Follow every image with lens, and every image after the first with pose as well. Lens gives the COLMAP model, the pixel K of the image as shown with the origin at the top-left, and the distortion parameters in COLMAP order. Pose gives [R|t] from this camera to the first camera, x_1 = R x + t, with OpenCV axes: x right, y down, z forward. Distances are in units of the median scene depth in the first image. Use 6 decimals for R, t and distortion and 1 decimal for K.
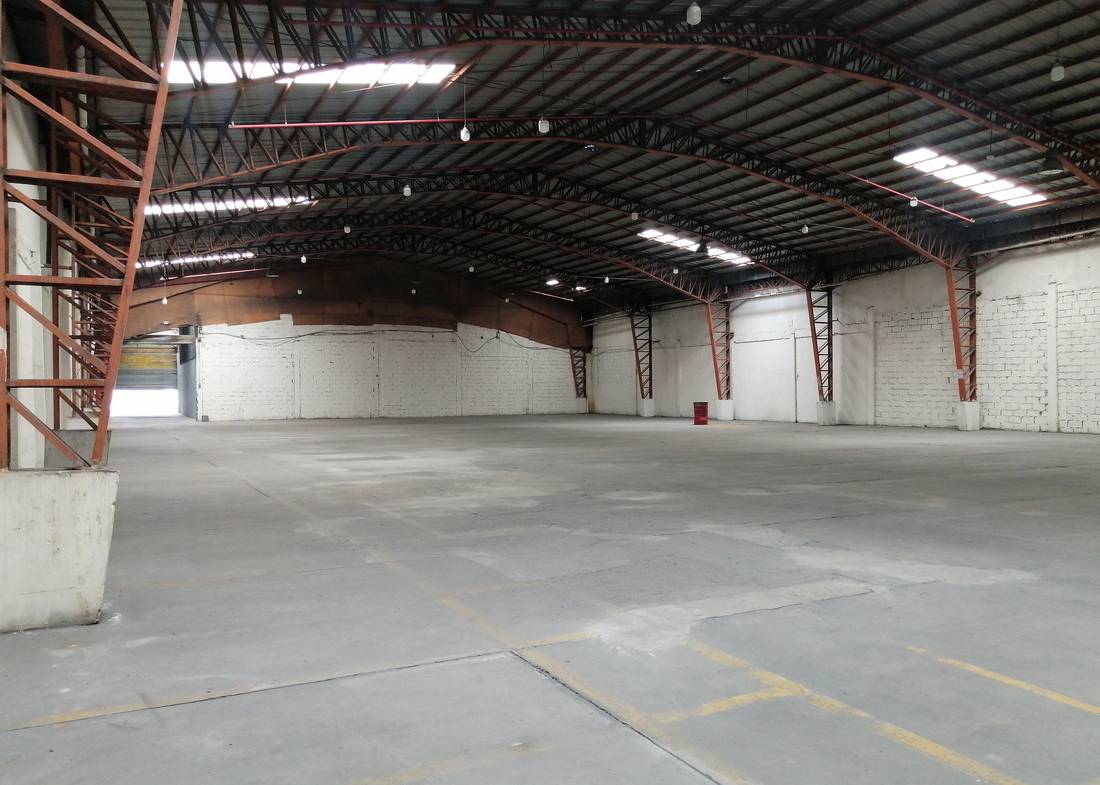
lens RADIAL K [[857.4, 0, 549.8], [0, 857.4, 394.1], [0, 0, 1]] dist [0.017257, 0.003807]
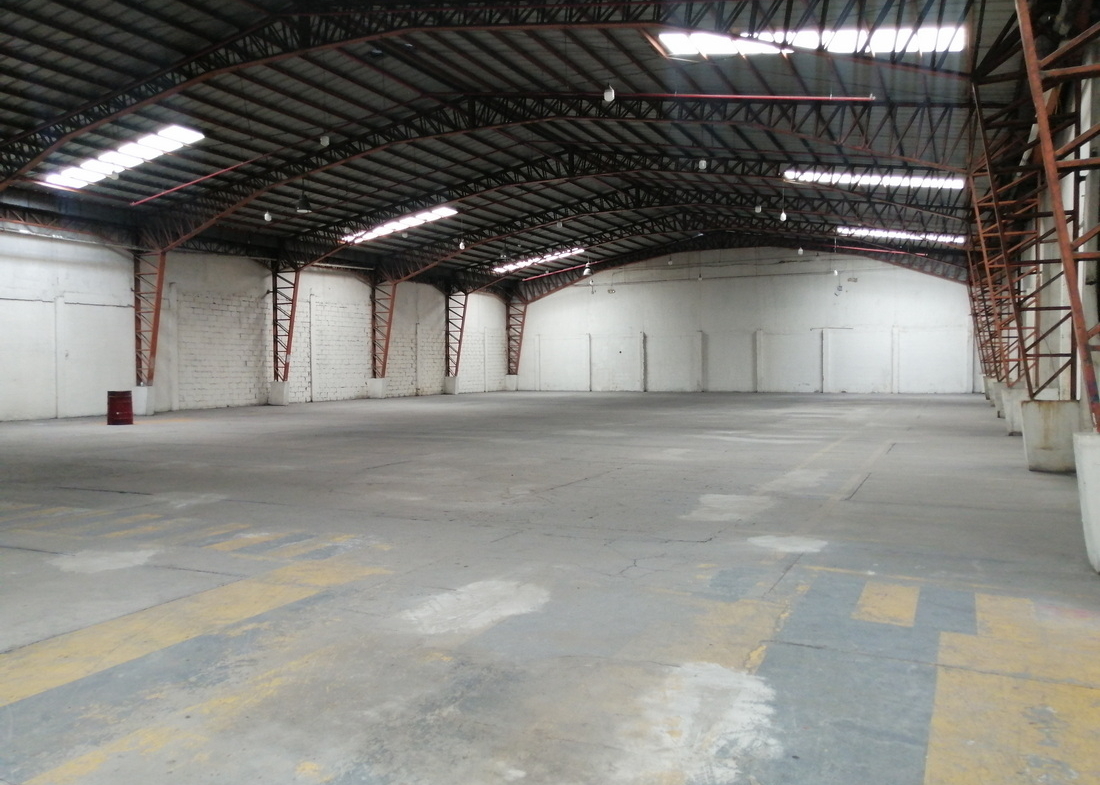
lens RADIAL K [[857.4, 0, 548.9], [0, 857.4, 395.6], [0, 0, 1]] dist [0.017257, 0.003807]
pose [[-0.598019, -0.013882, 0.801361, -0.661961], [0.018938, 0.999326, 0.031444, -0.002168], [-0.801258, 0.033980, -0.597353, 1.334452]]
